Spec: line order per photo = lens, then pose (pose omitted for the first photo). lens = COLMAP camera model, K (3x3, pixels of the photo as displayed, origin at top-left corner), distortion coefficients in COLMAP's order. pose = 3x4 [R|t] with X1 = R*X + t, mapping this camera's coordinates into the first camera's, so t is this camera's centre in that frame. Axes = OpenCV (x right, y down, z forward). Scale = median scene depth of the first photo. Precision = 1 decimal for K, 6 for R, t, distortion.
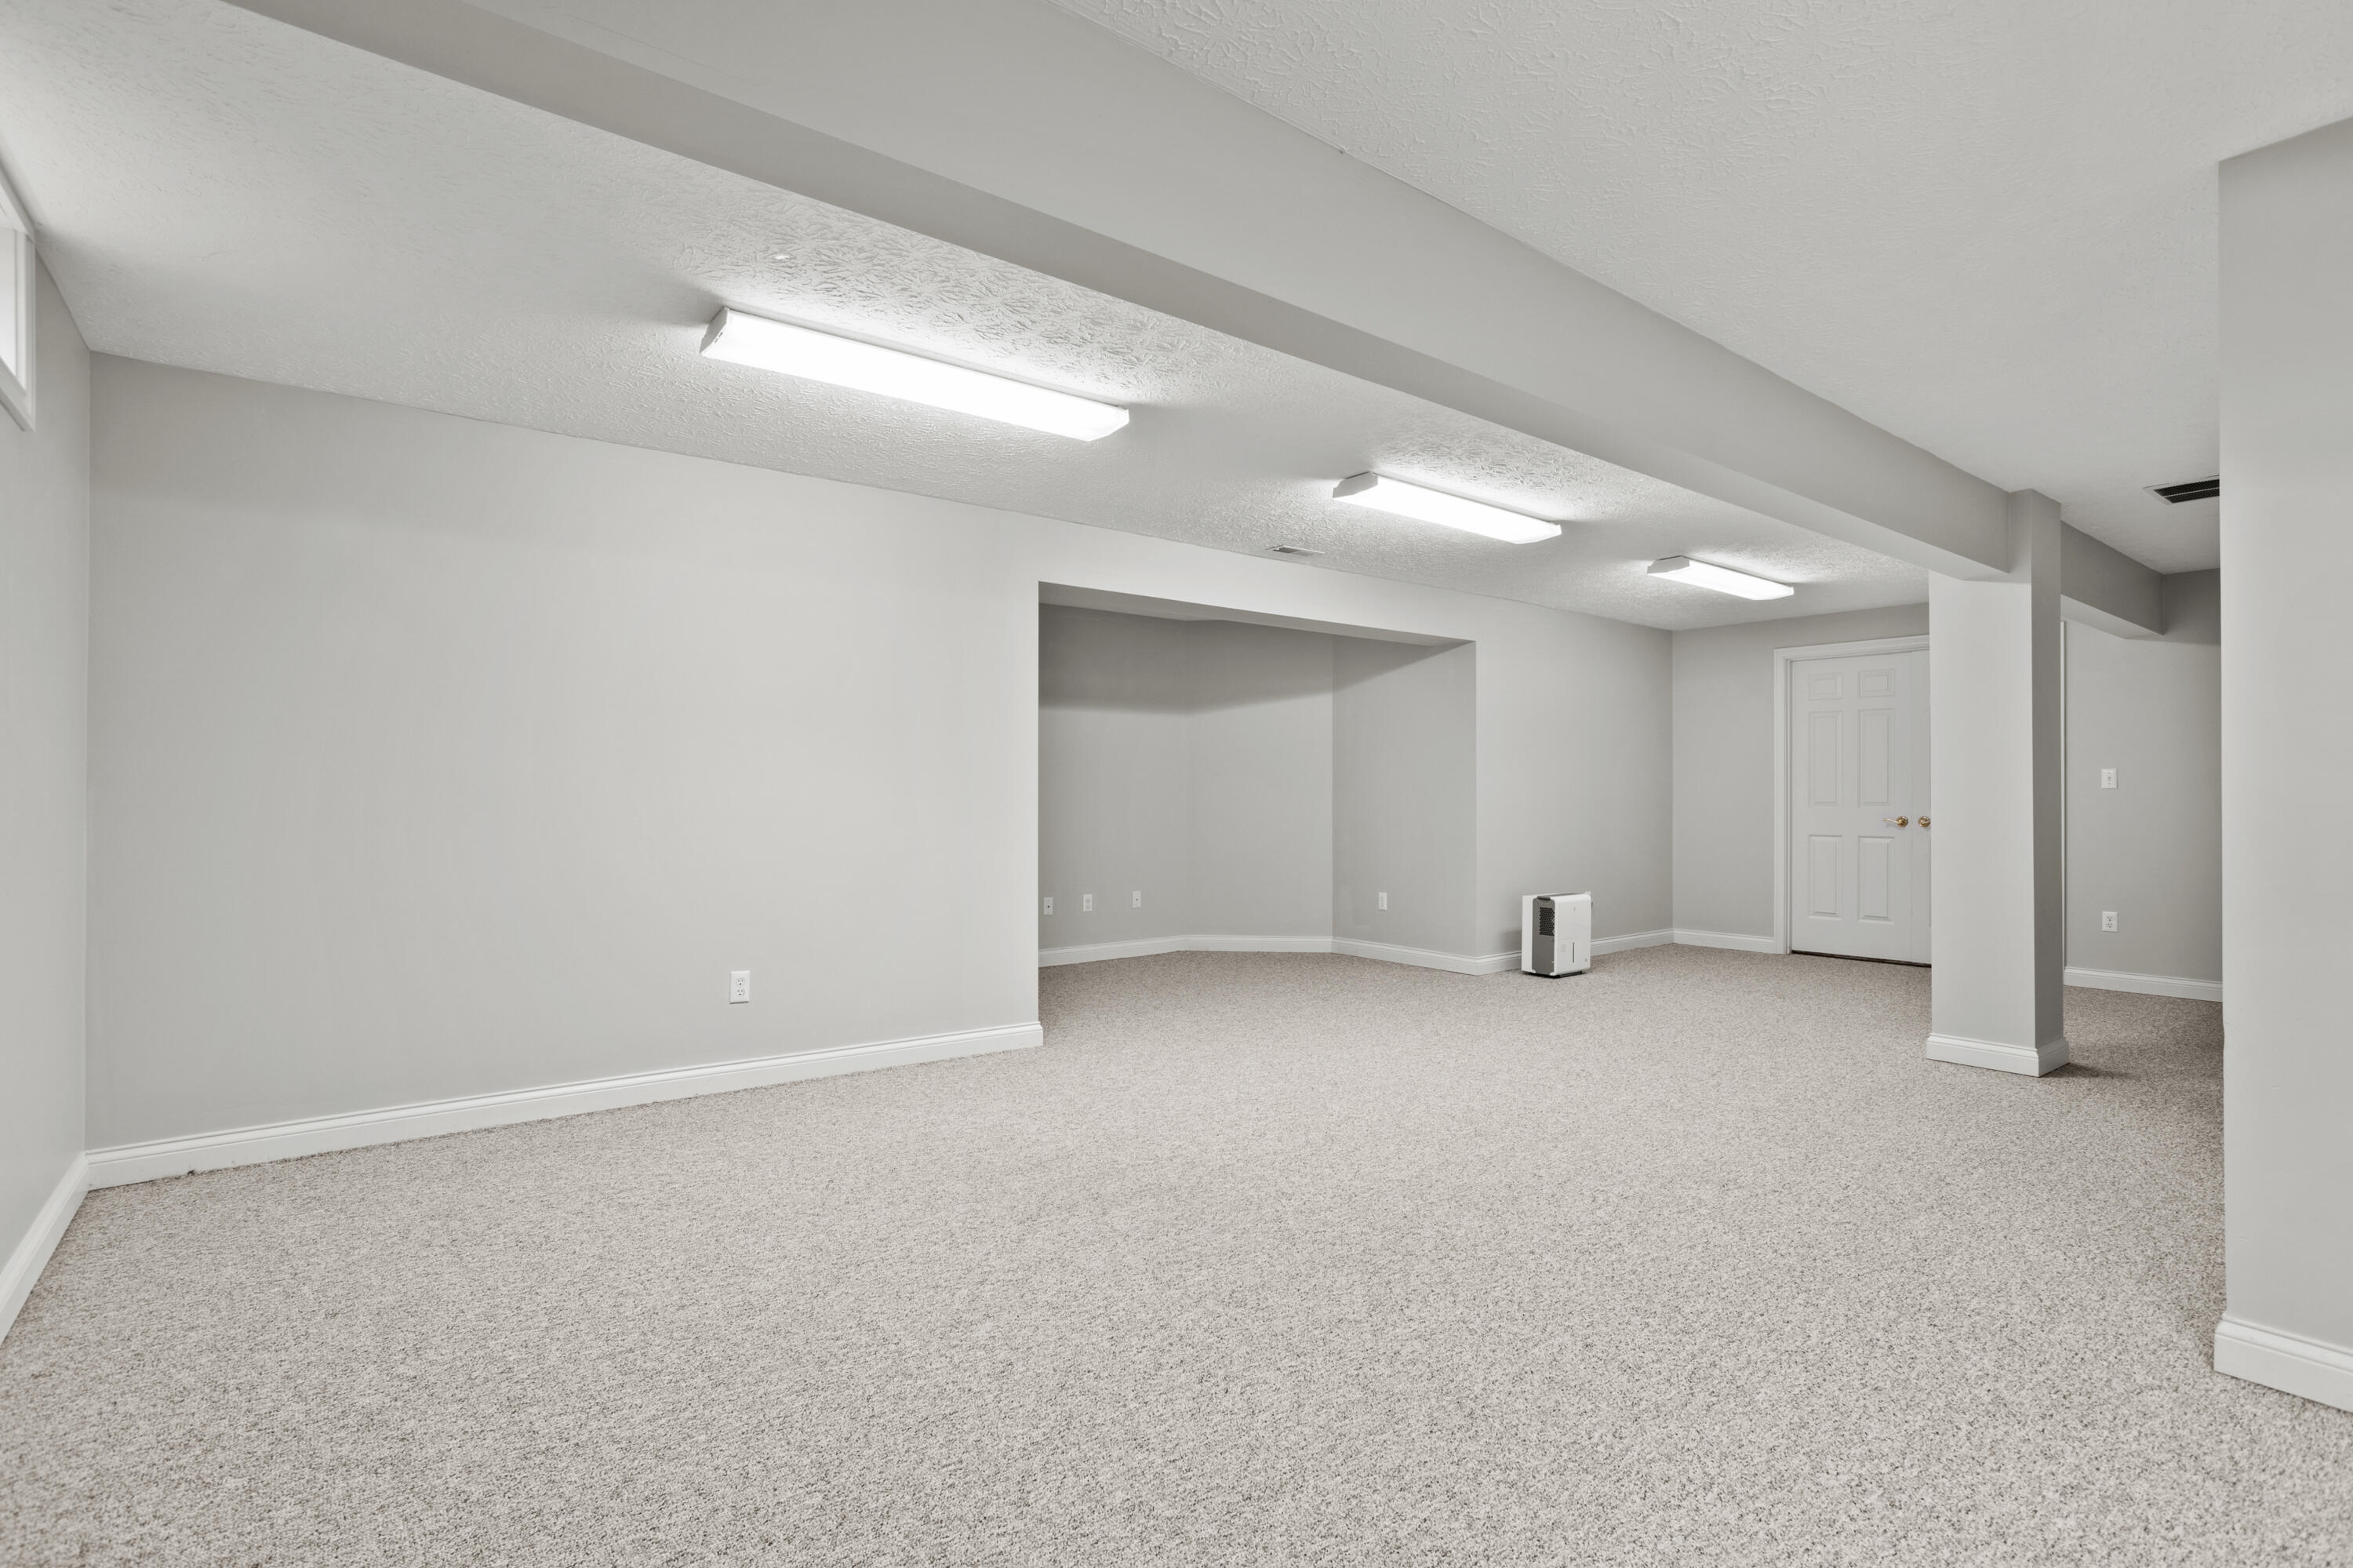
lens RADIAL K [[1141.0, 0, 1174.0], [0, 1141.0, 791.9], [0, 0, 1]] dist [-0.028504, 0.001630]
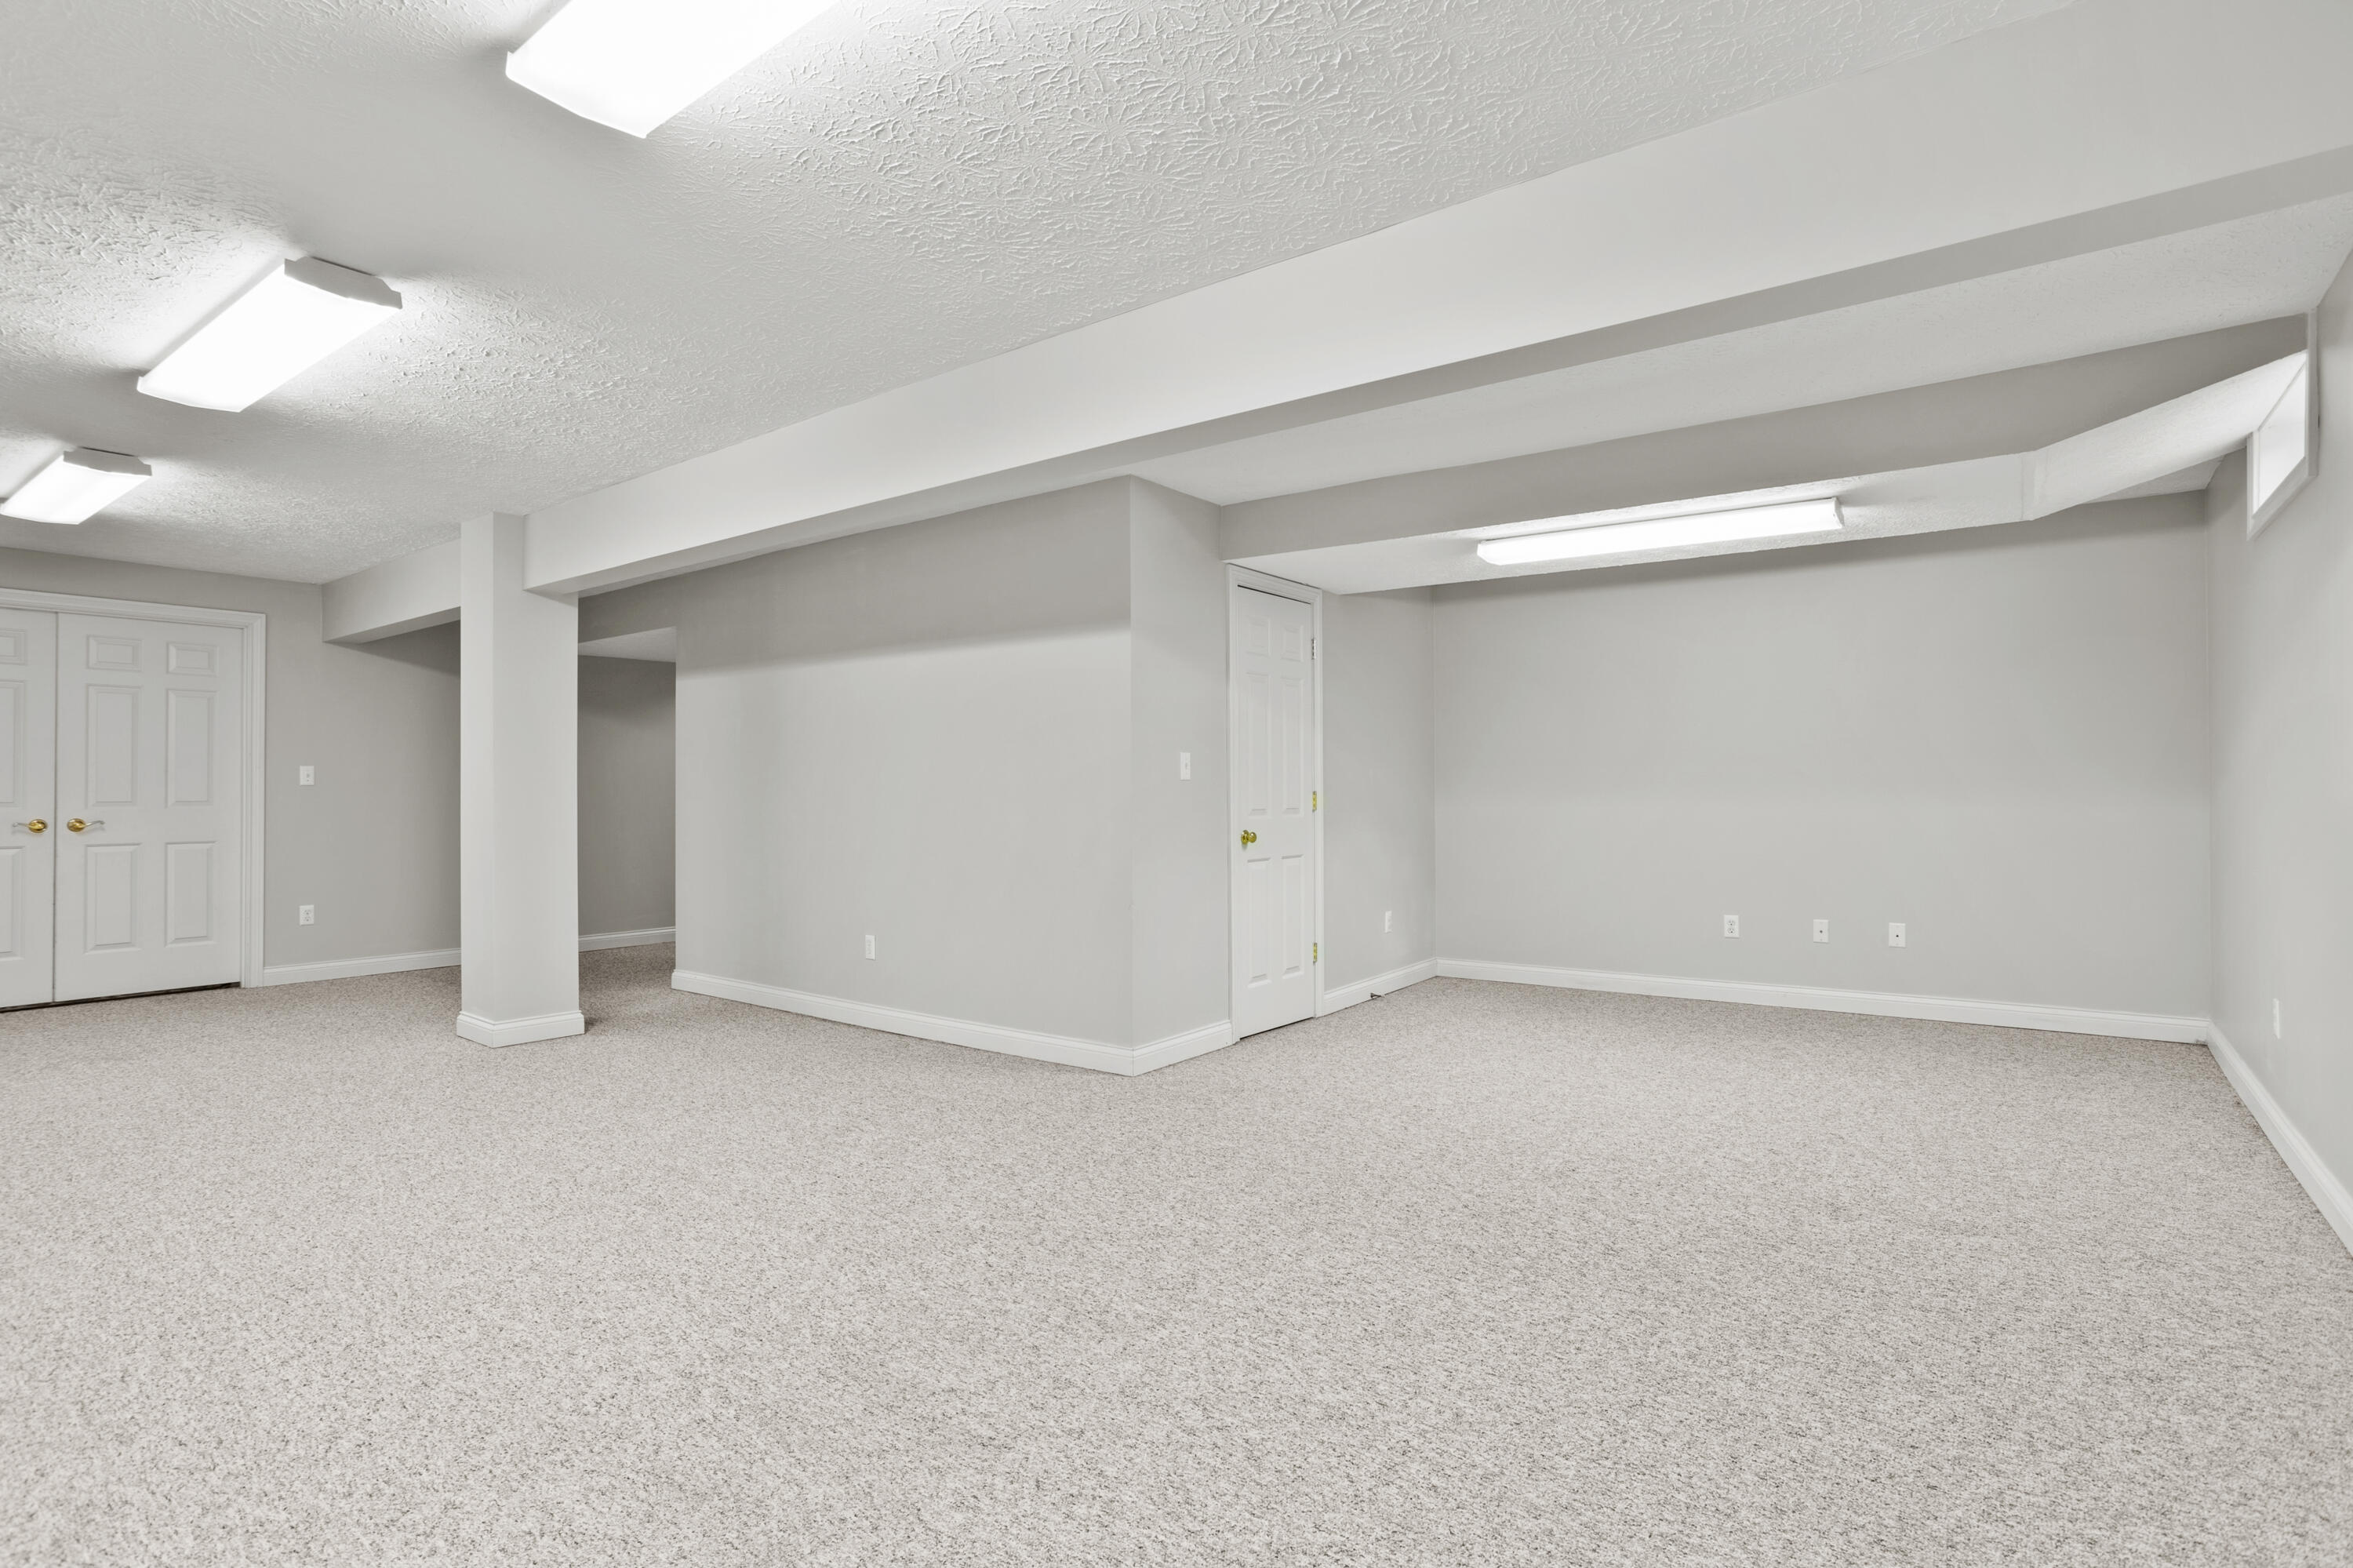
lens RADIAL K [[1141.0, 0, 1172.4], [0, 1141.0, 790.5], [0, 0, 1]] dist [-0.028504, 0.001630]
pose [[-0.260805, 0.002045, 0.965389, -0.784702], [-0.002748, 0.999992, -0.002861, 0.005606], [-0.965388, -0.003399, -0.260798, 1.079443]]
